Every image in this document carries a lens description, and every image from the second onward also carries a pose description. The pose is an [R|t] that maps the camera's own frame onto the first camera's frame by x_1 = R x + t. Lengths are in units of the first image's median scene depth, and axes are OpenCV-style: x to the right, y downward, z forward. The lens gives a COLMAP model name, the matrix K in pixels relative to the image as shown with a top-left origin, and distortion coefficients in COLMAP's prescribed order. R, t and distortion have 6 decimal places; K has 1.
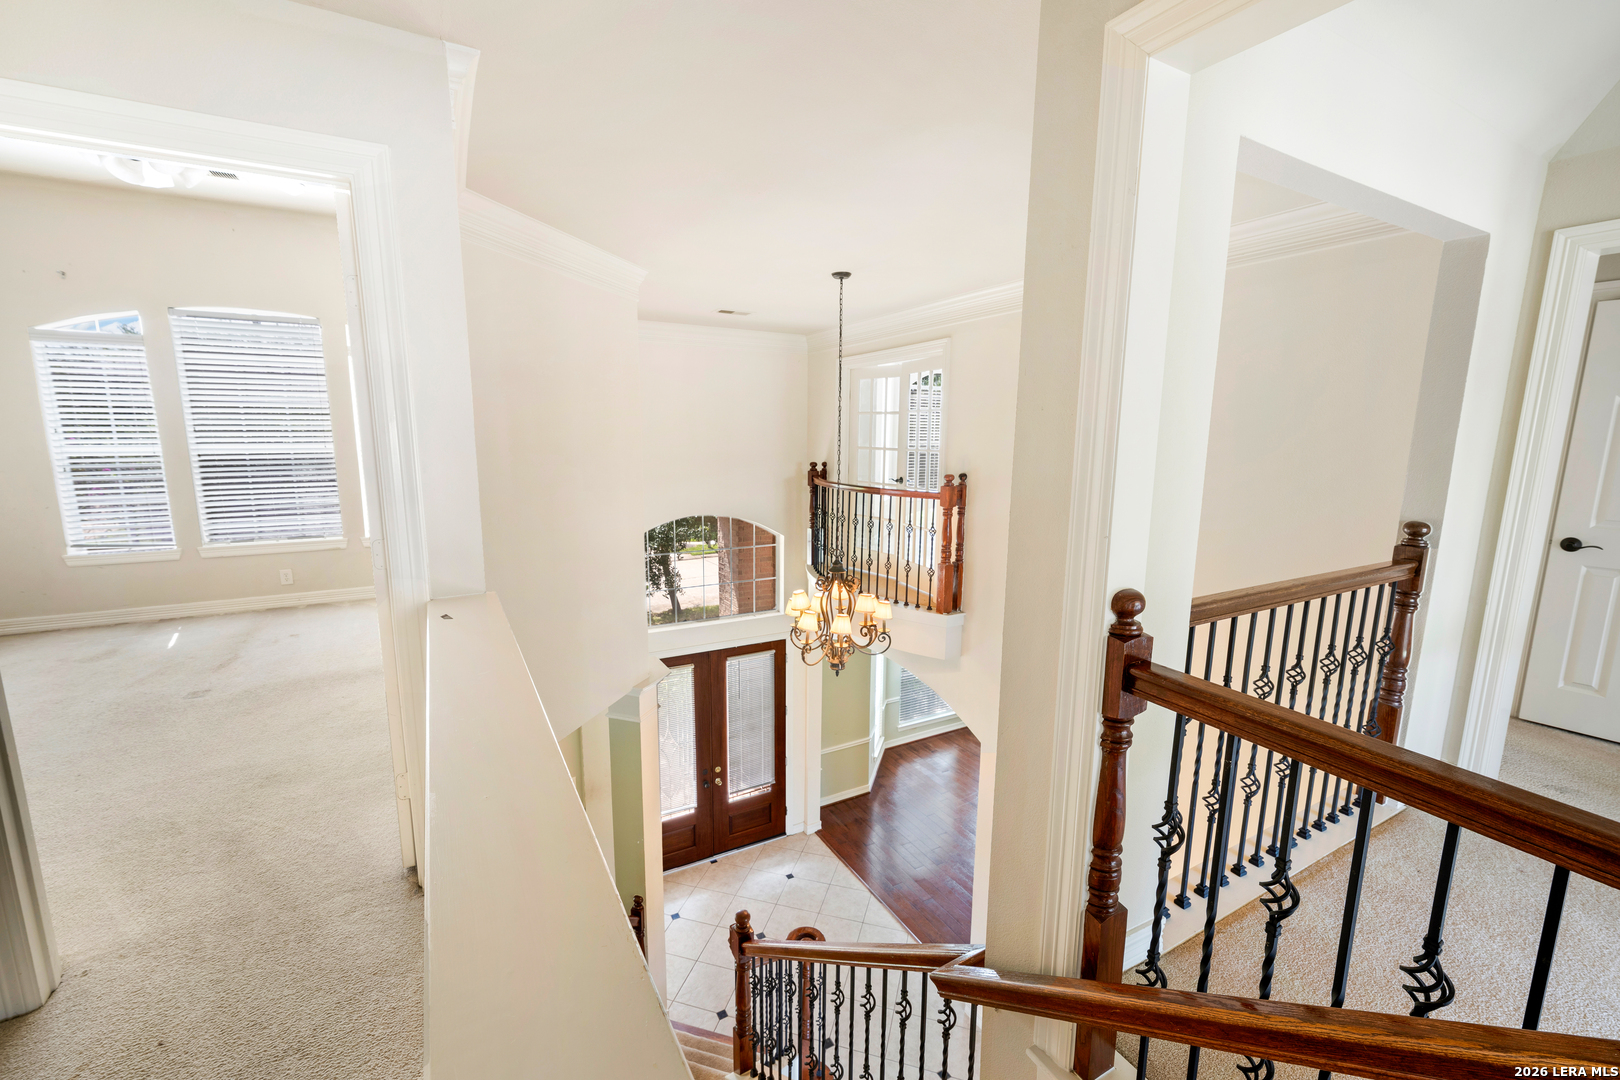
lens RADIAL K [[666.9, 0, 813.5], [0, 666.9, 540.3], [0, 0, 1]] dist [0.000196, 0.000056]
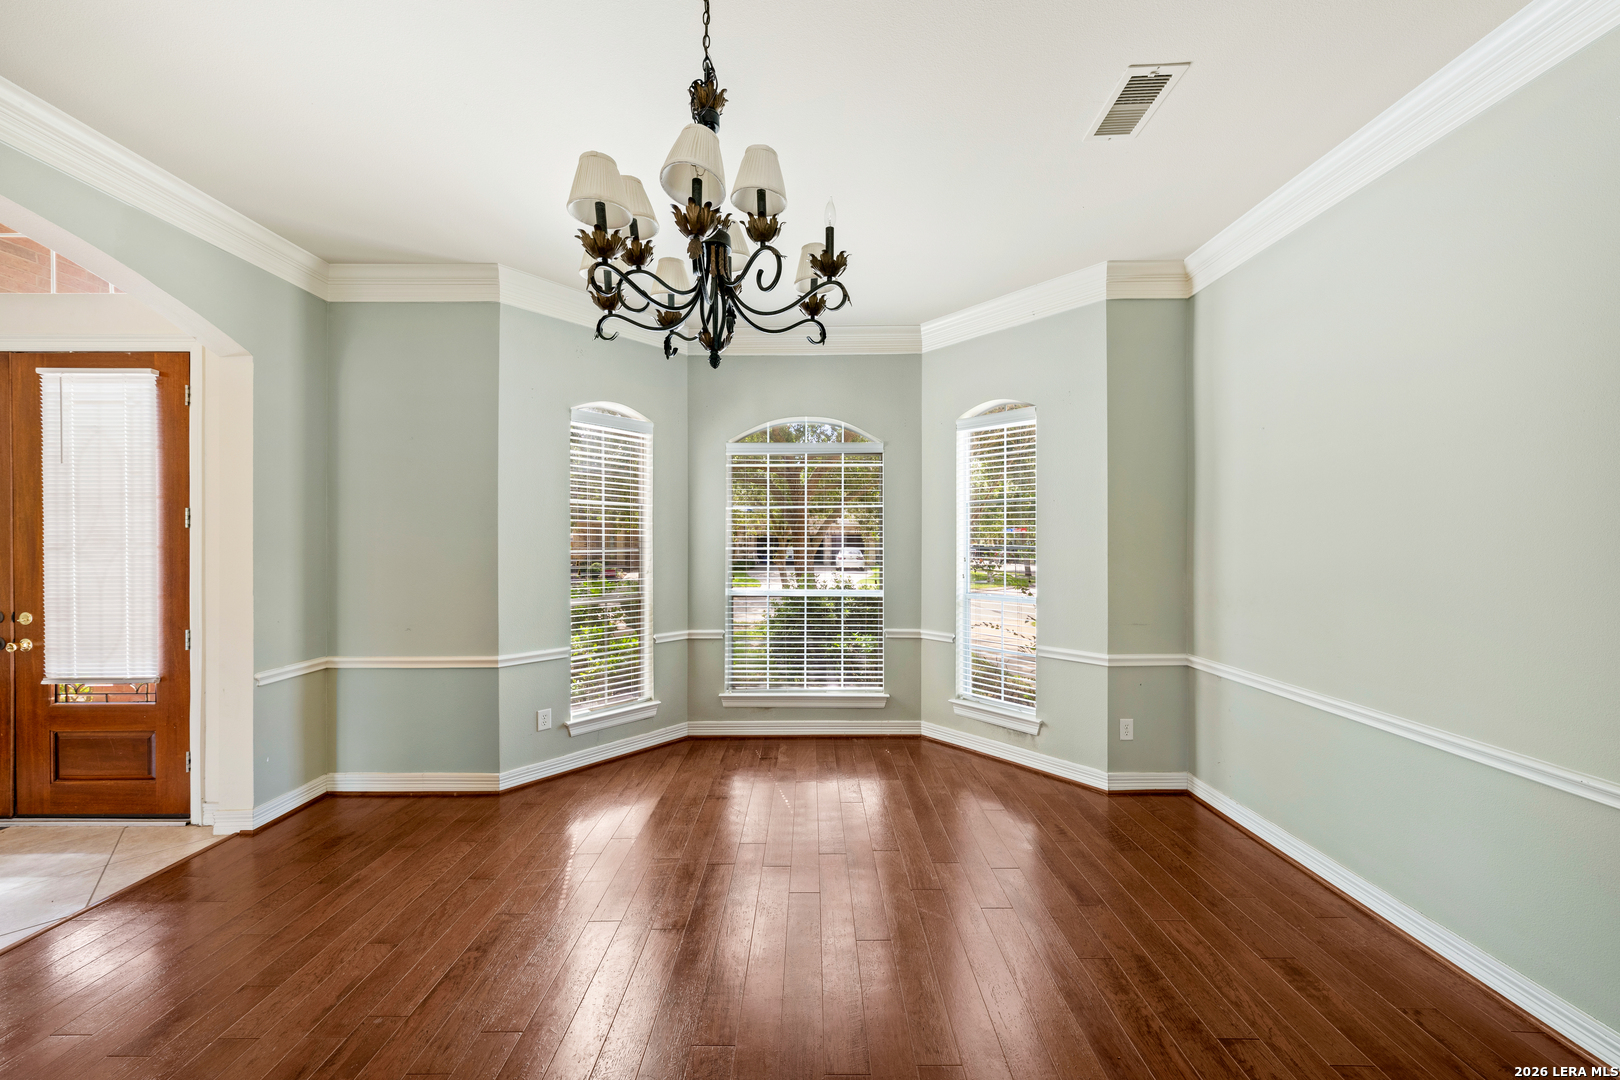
lens RADIAL K [[553.3, 0, 815.9], [0, 553.3, 546.8], [0, 0, 1]] dist [-0.001844, -0.000169]
pose [[0.876793, -0.012880, -0.480695, 0.552966], [-0.065954, 0.986973, -0.146747, 0.329490], [0.476324, 0.160371, 0.864521, 0.966230]]
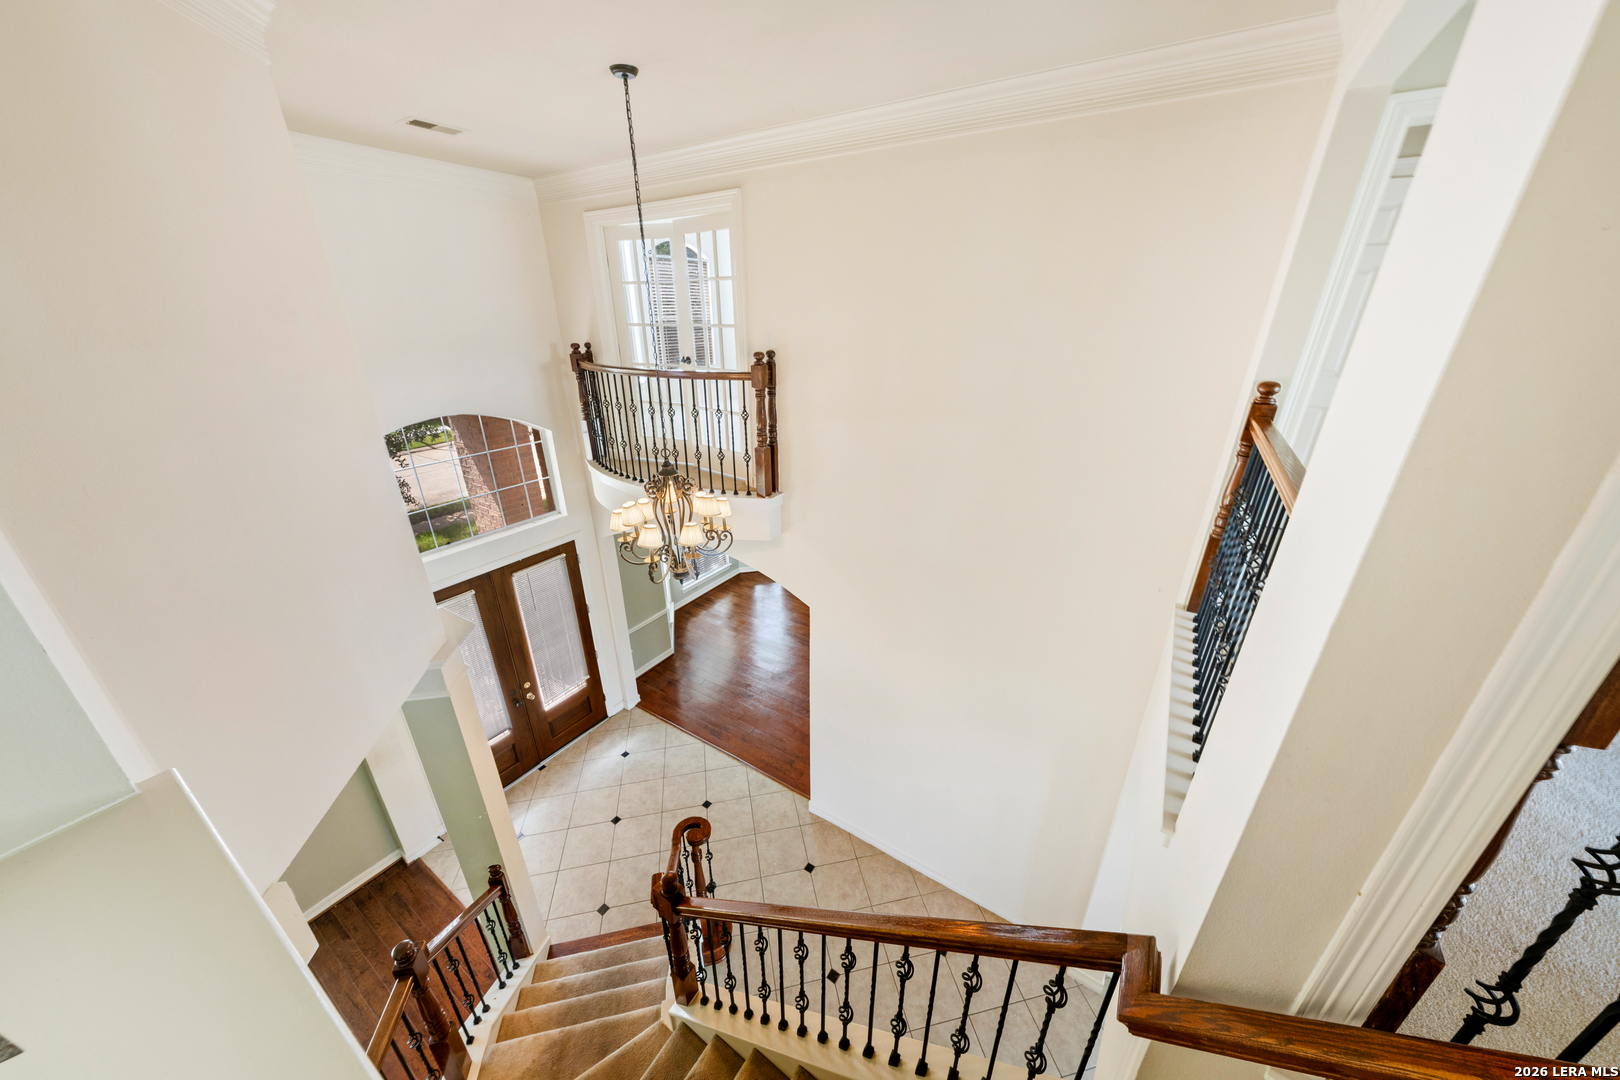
lens RADIAL K [[540.8, 0, 810.0], [0, 540.8, 540.0], [0, 0, 1]] dist [-0.000639, -0.000147]
pose [[0.881571, -0.193505, 0.430568, -0.082991], [0.084112, 0.961915, 0.260086, -0.026505], [-0.464498, -0.193069, 0.864272, 0.187732]]
